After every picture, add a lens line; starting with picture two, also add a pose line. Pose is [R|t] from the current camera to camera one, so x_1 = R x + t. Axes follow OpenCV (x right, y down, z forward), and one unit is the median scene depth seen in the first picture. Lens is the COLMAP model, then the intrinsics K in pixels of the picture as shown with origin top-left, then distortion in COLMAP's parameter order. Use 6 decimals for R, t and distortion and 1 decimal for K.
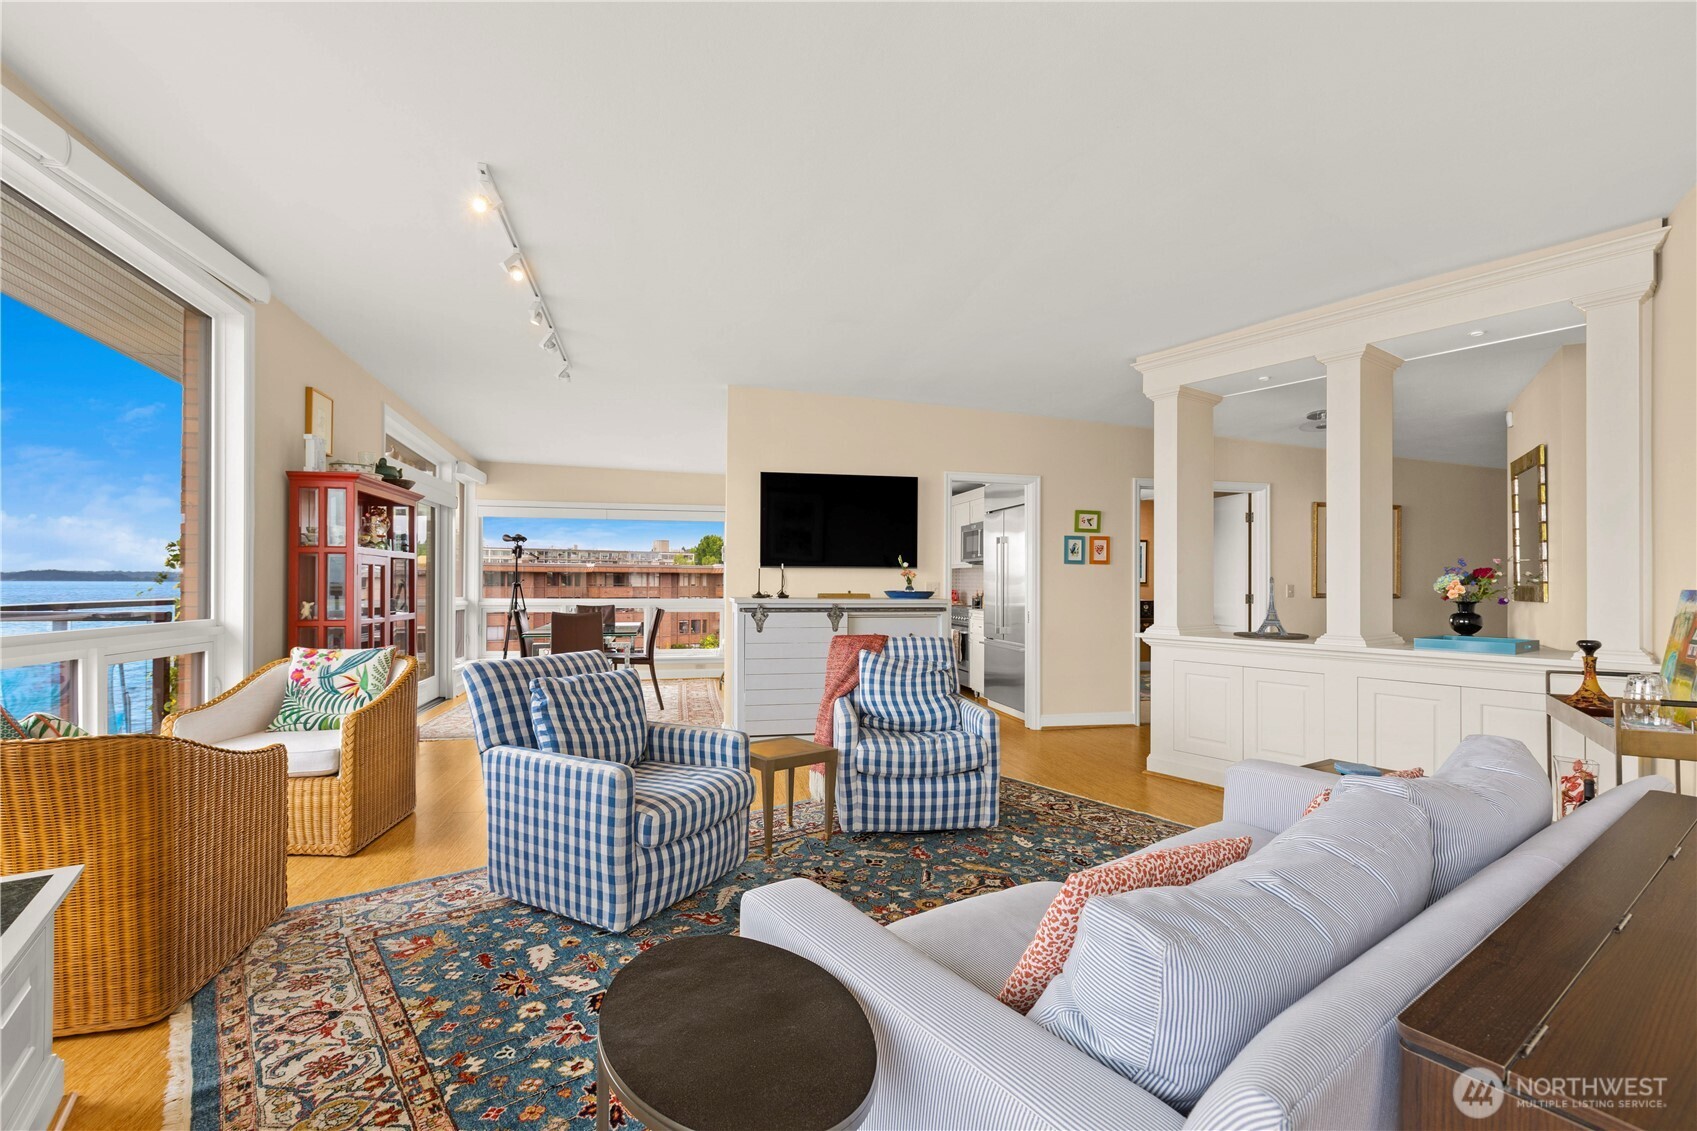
lens RADIAL K [[758.0, 0, 841.7], [0, 758.0, 574.9], [0, 0, 1]] dist [-0.002374, 0.000637]
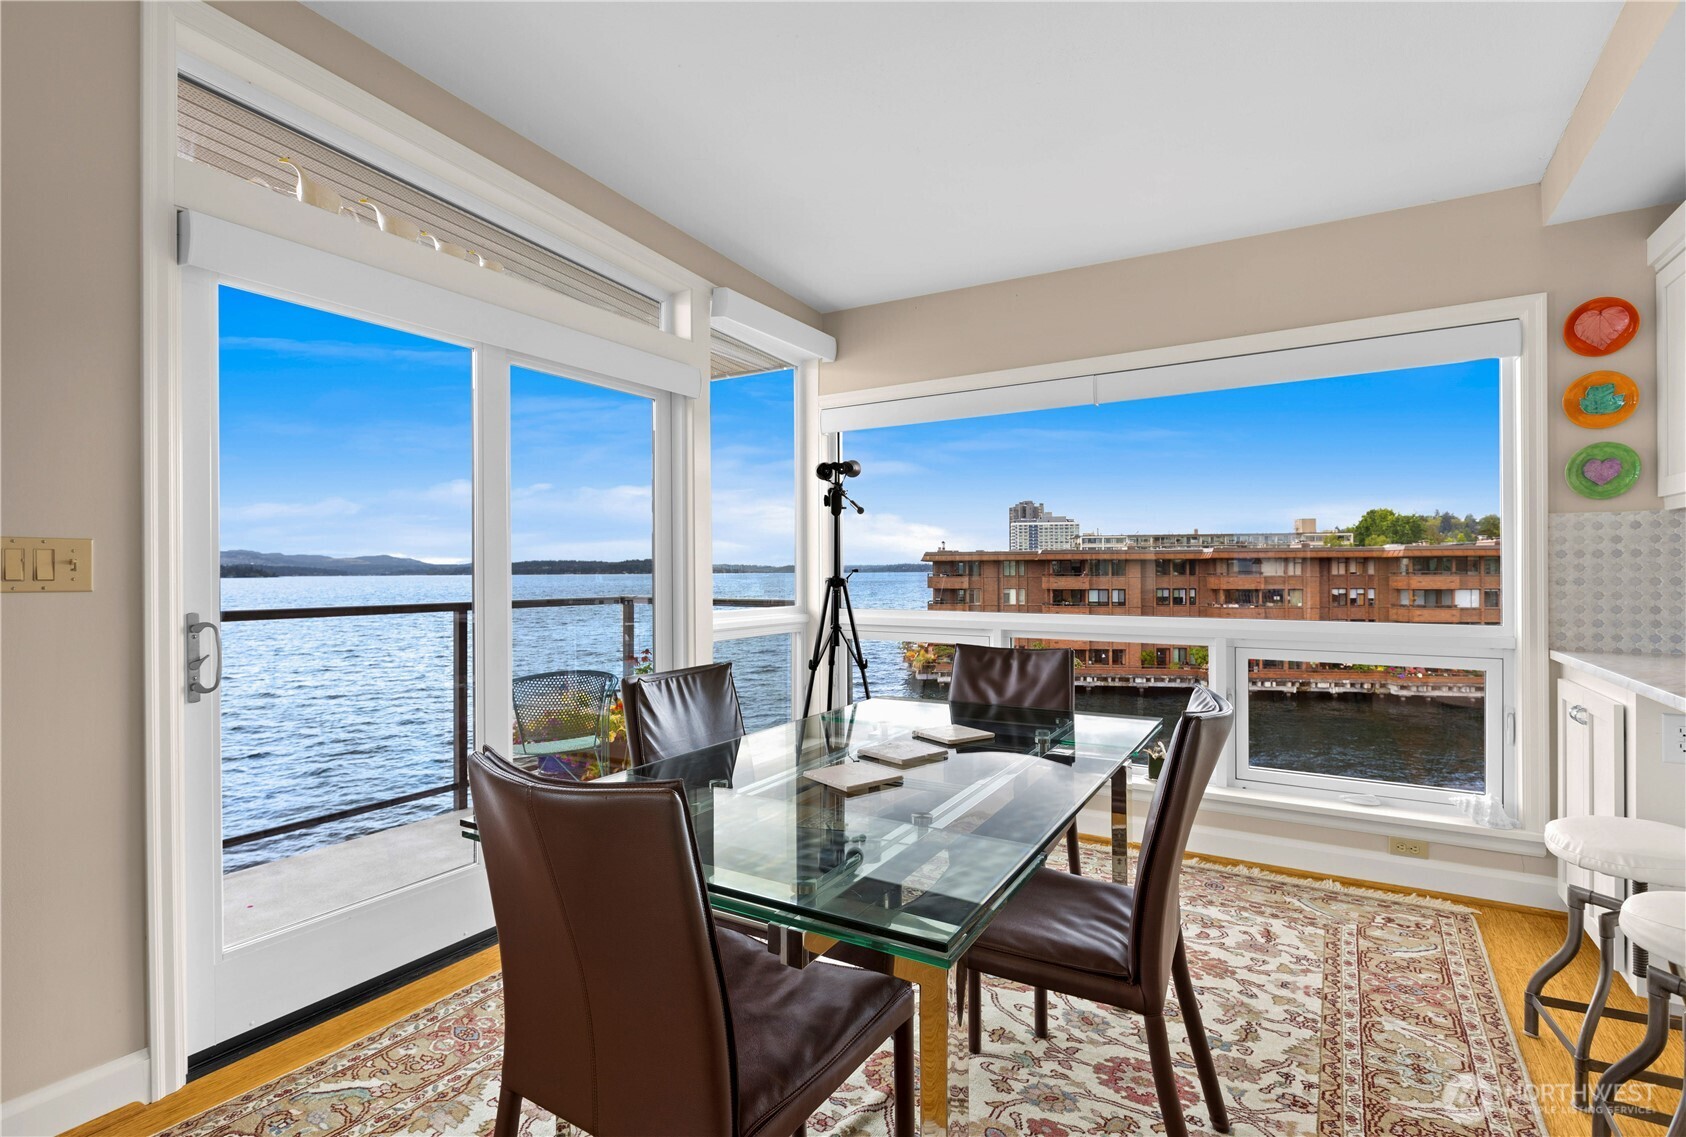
lens RADIAL K [[800.0, 0, 816.4], [0, 800.0, 572.0], [0, 0, 1]] dist [-0.004386, -0.002407]
pose [[0.707406, -0.007531, -0.706768, -0.057079], [0.015284, 0.999872, 0.004645, 0.001044], [0.706643, -0.014088, 0.707430, 0.277623]]
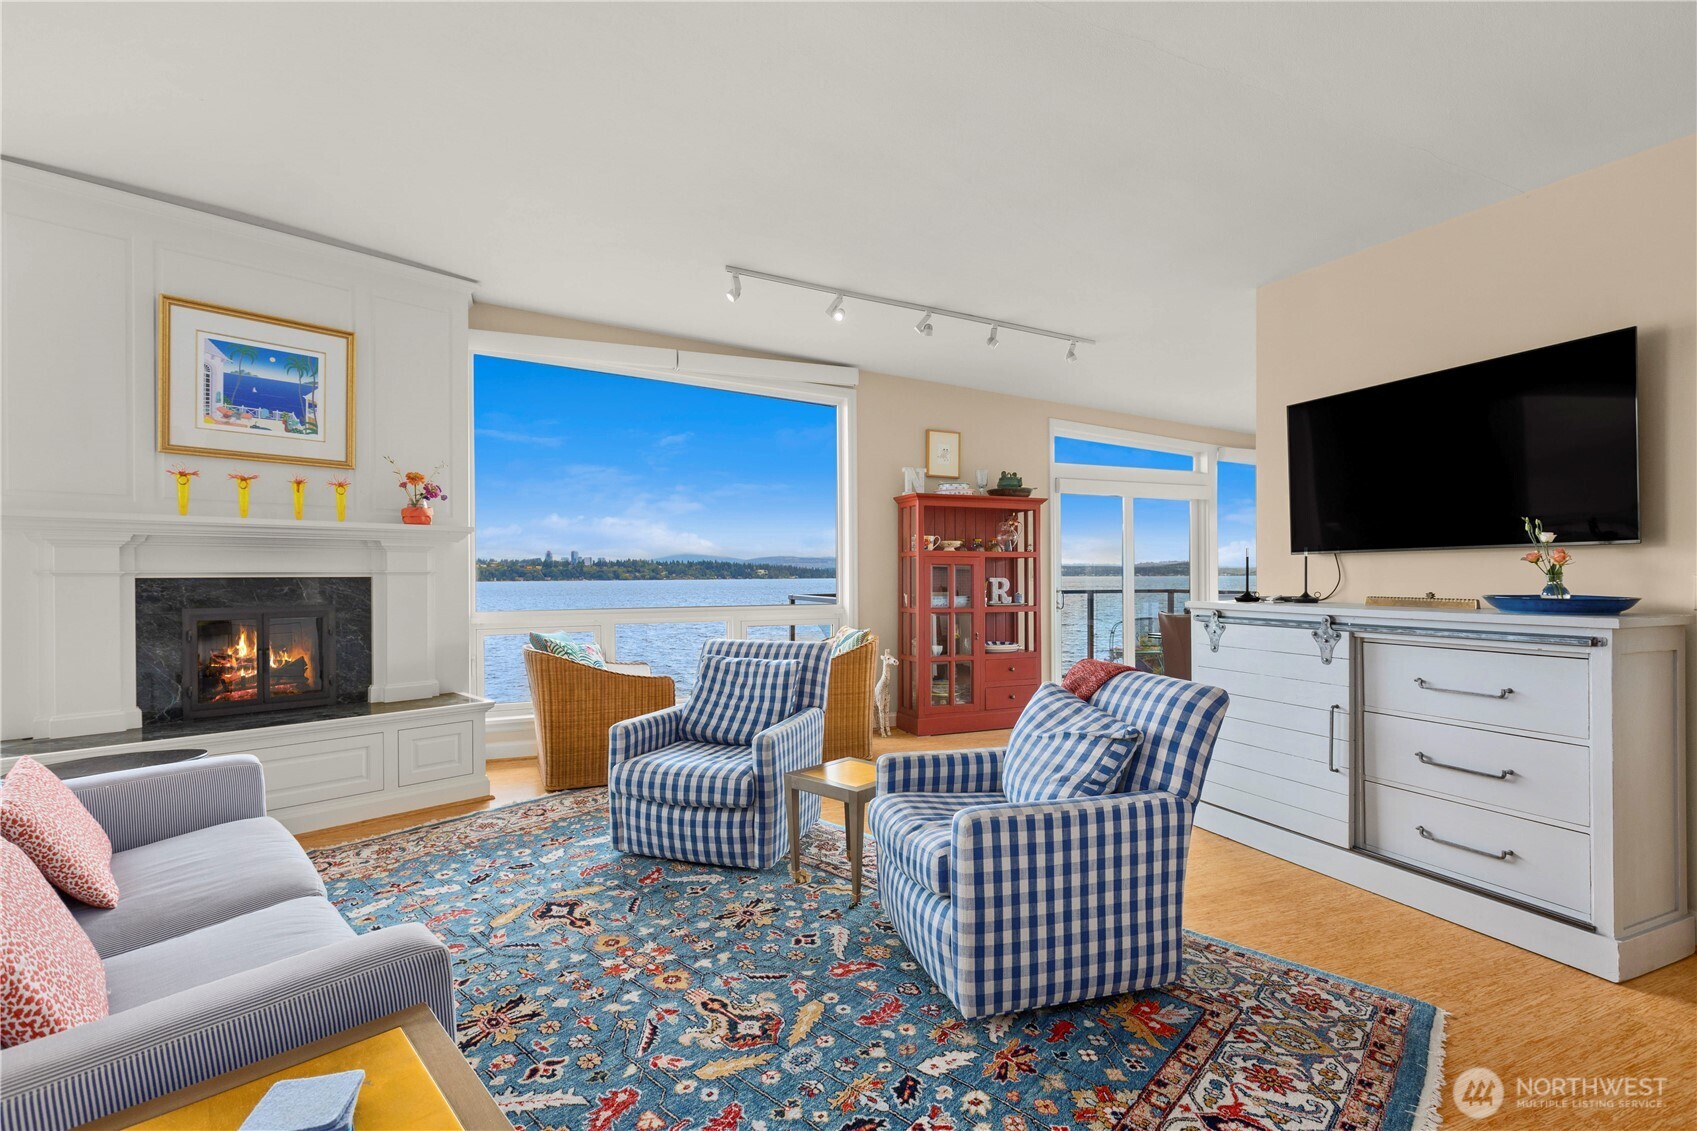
lens RADIAL K [[758.0, 0, 843.4], [0, 758.0, 573.9], [0, 0, 1]] dist [-0.002374, 0.000637]
pose [[0.161705, -0.006945, -0.986815, 0.130963], [0.019097, 0.999810, -0.003907, 0.000675], [0.986654, -0.018213, 0.161807, 0.145300]]
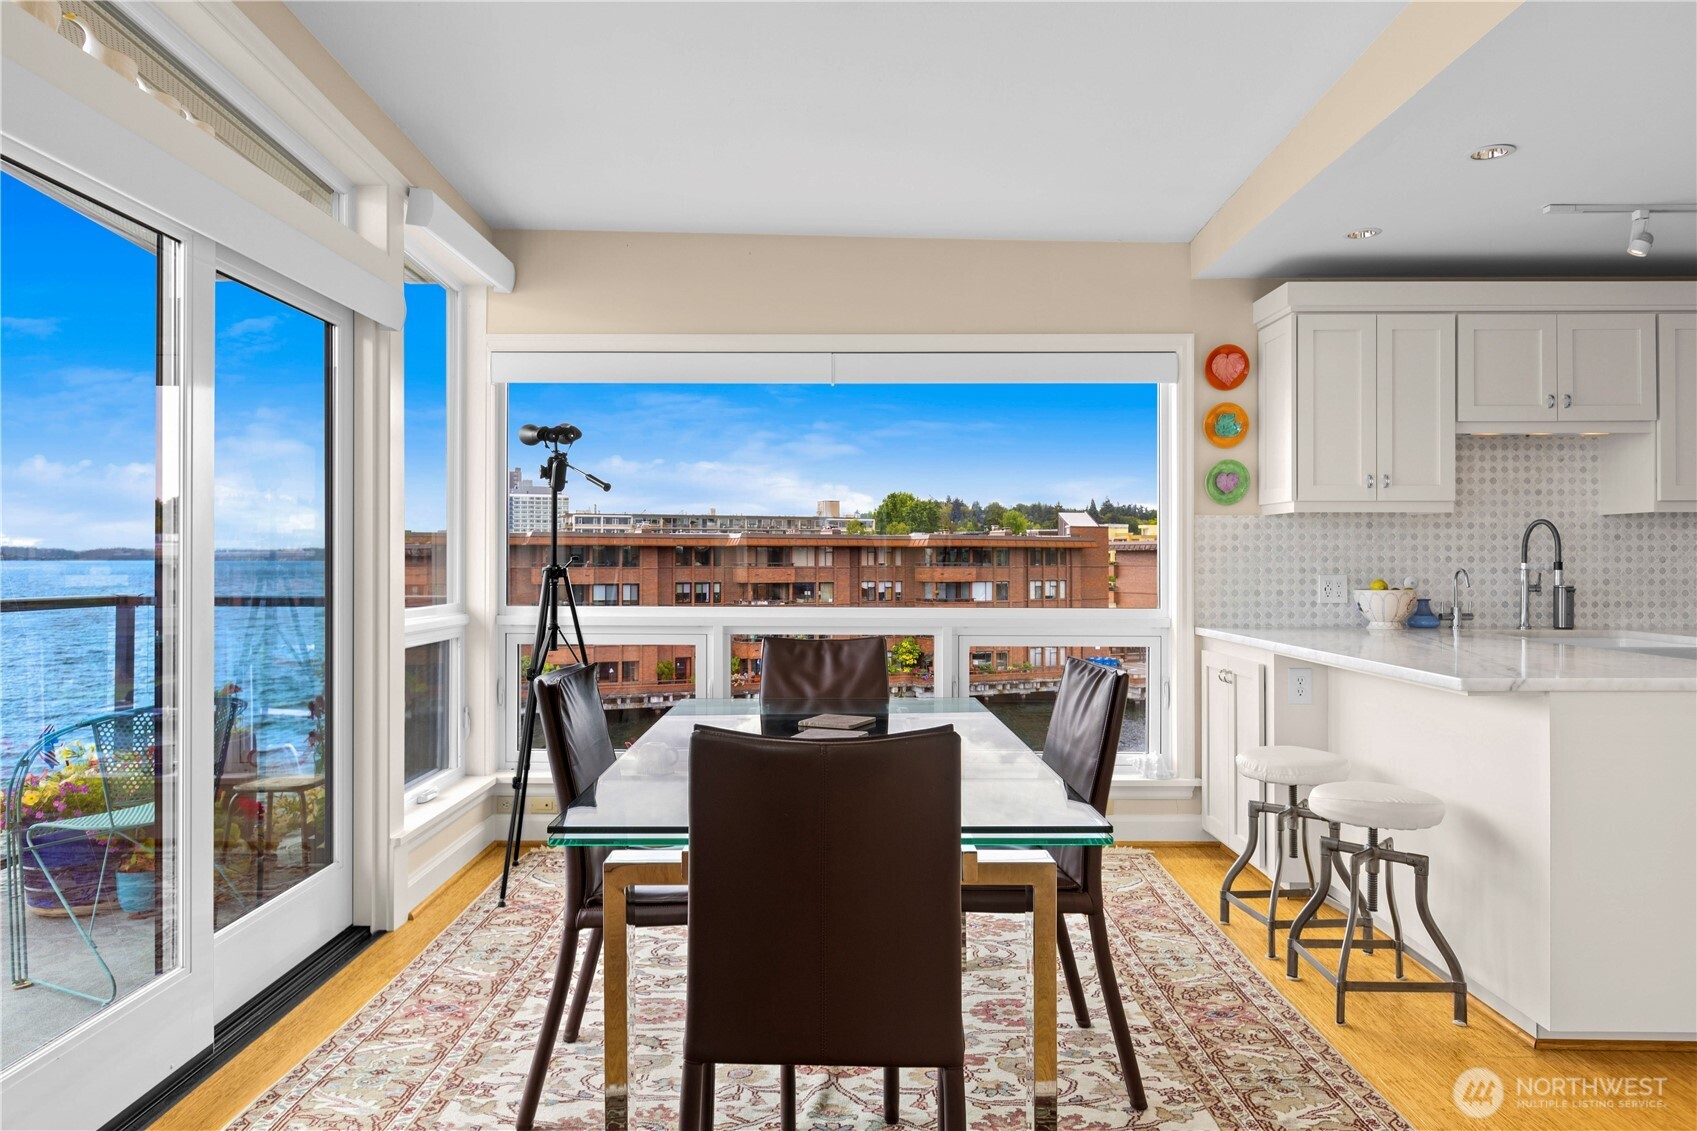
lens RADIAL K [[1090.0, 0, 836.3], [0, 1090.0, 552.5], [0, 0, 1]] dist [0.014401, -0.006315]
pose [[0.974667, -0.005147, -0.223601, -0.084190], [0.005868, 0.999980, 0.002560, 0.000431], [0.223583, -0.003808, 0.974677, 0.228164]]
